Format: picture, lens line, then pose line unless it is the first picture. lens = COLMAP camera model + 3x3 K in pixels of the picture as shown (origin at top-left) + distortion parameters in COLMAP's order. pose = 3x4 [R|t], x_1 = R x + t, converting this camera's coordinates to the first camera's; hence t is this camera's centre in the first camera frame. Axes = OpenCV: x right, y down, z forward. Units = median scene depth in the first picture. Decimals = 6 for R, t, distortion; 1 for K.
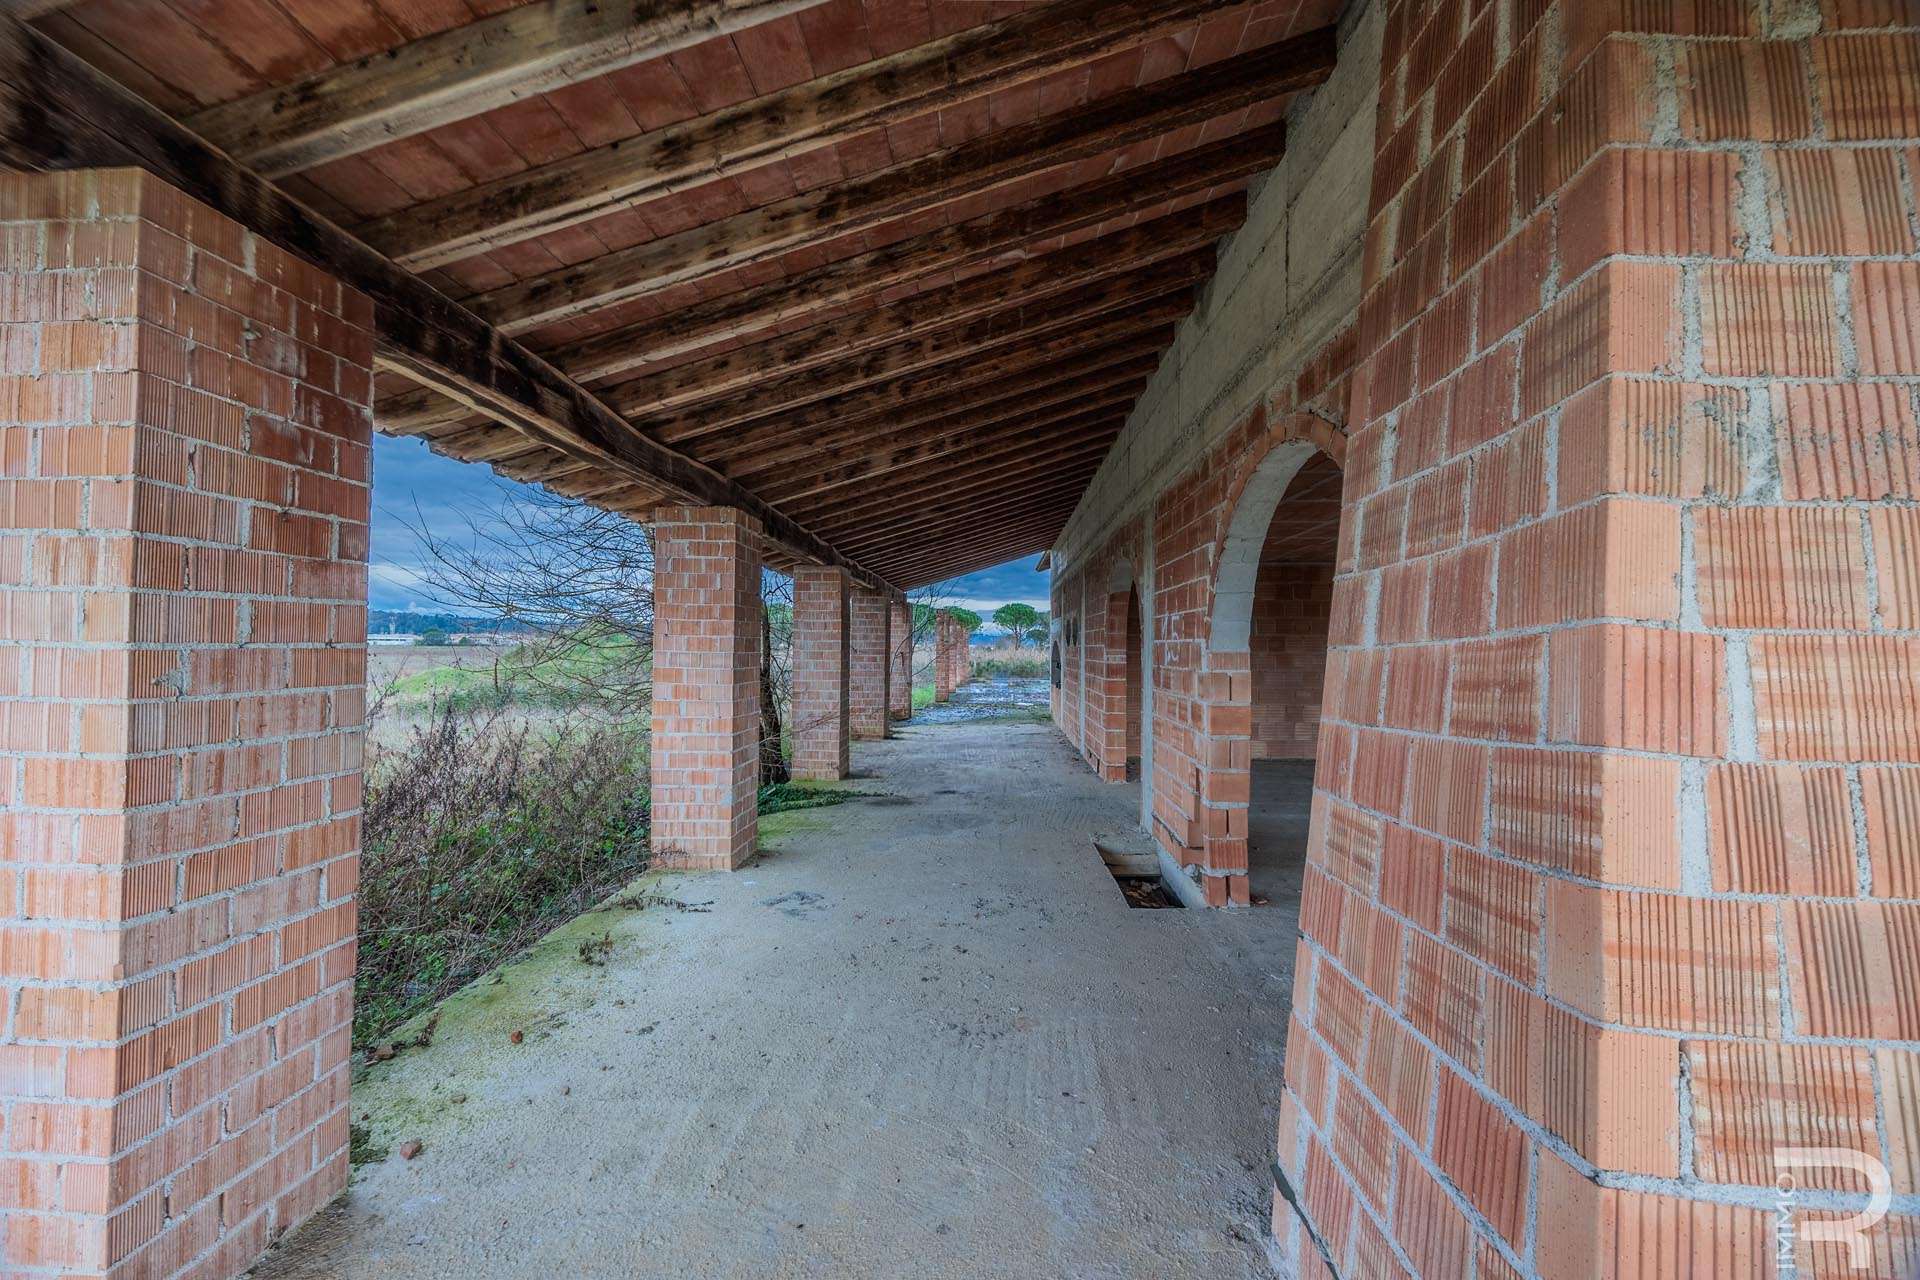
lens RADIAL K [[752.5, 0, 951.1], [0, 752.5, 635.7], [0, 0, 1]] dist [-0.000600, 0.000189]
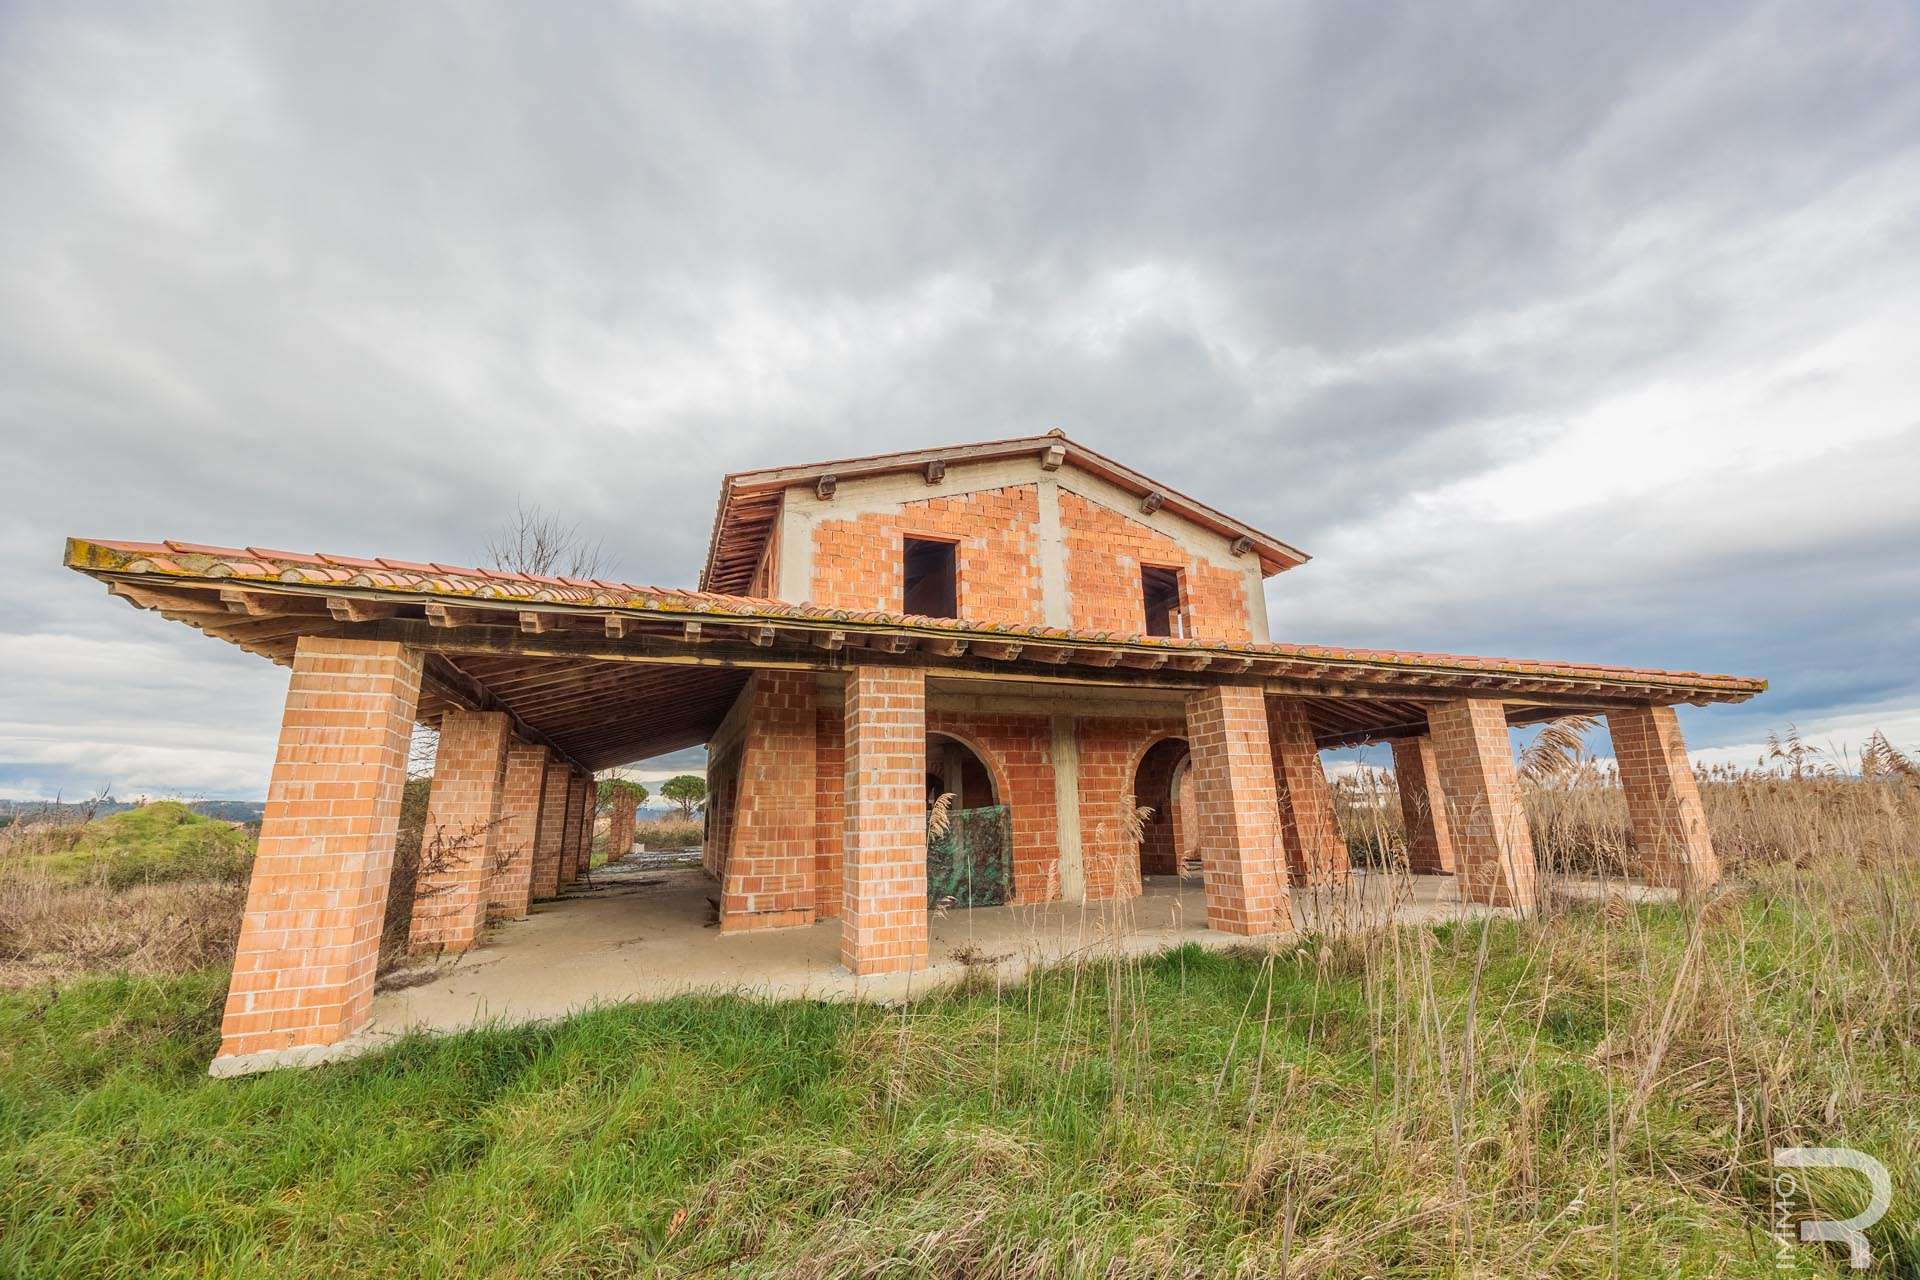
lens RADIAL K [[752.5, 0, 951.1], [0, 752.5, 635.7], [0, 0, 1]] dist [-0.000600, 0.000189]
pose [[0.914178, 0.071965, 0.398872, -0.485375], [0.018910, 0.975467, -0.219334, 0.132328], [-0.404871, 0.208053, 0.890390, -7.731280]]
